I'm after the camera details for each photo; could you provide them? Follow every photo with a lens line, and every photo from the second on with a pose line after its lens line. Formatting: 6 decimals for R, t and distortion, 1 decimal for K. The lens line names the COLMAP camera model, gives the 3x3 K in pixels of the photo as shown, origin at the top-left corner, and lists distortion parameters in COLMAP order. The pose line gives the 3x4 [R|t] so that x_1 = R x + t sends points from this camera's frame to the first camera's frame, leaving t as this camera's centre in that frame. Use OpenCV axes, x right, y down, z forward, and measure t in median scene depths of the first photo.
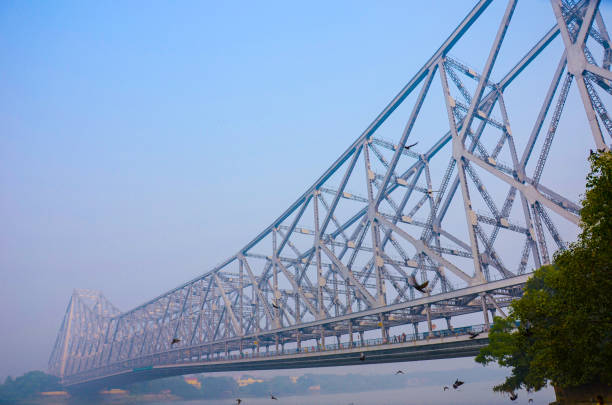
lens RADIAL K [[469.1, 0, 306.0], [0, 469.1, 202.5], [0, 0, 1]] dist [-0.164282, 0.117873]
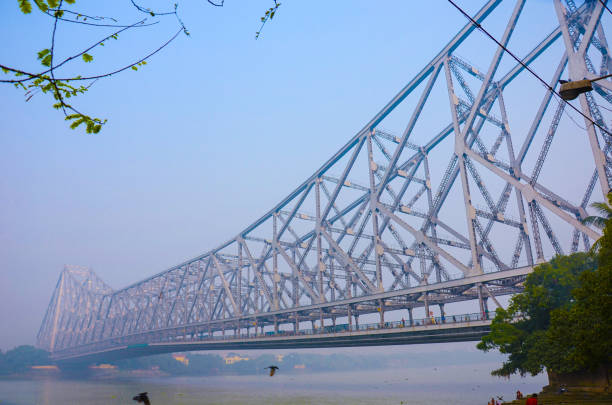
lens RADIAL K [[469.1, 0, 306.0], [0, 469.1, 202.5], [0, 0, 1]] dist [-0.164282, 0.117873]
pose [[0.999125, 0.029772, 0.029366, -0.035454], [-0.030974, 0.998663, 0.041388, -0.014868], [-0.028095, -0.042261, 0.998711, -0.031517]]
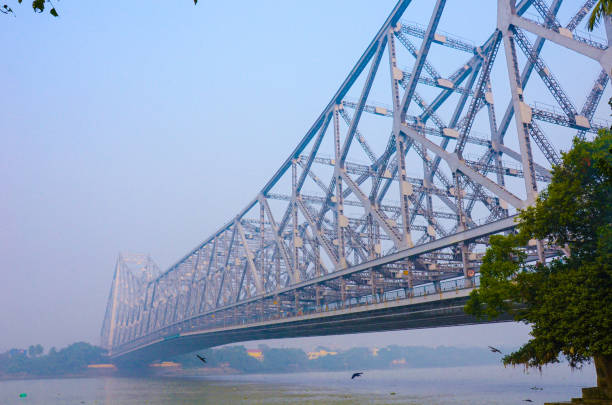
lens RADIAL K [[534.5, 0, 306.0], [0, 534.5, 202.5], [0, 0, 1]] dist [-0.102915, 0.122918]
pose [[0.984558, -0.032043, -0.172102, 0.123764], [0.047736, 0.994991, 0.087832, 0.057147], [0.168426, -0.094691, 0.981156, 0.124580]]
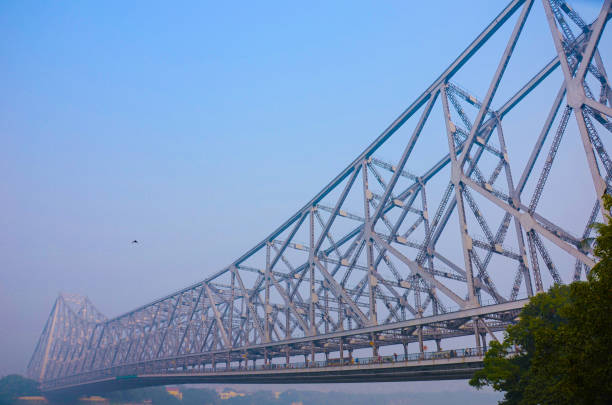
lens RADIAL K [[469.1, 0, 306.0], [0, 469.1, 202.5], [0, 0, 1]] dist [-0.164282, 0.117873]
pose [[0.998473, 0.051692, 0.019499, -0.013782], [-0.051049, 0.998179, -0.032147, -0.002255], [-0.021125, 0.031103, 0.999293, -0.006905]]
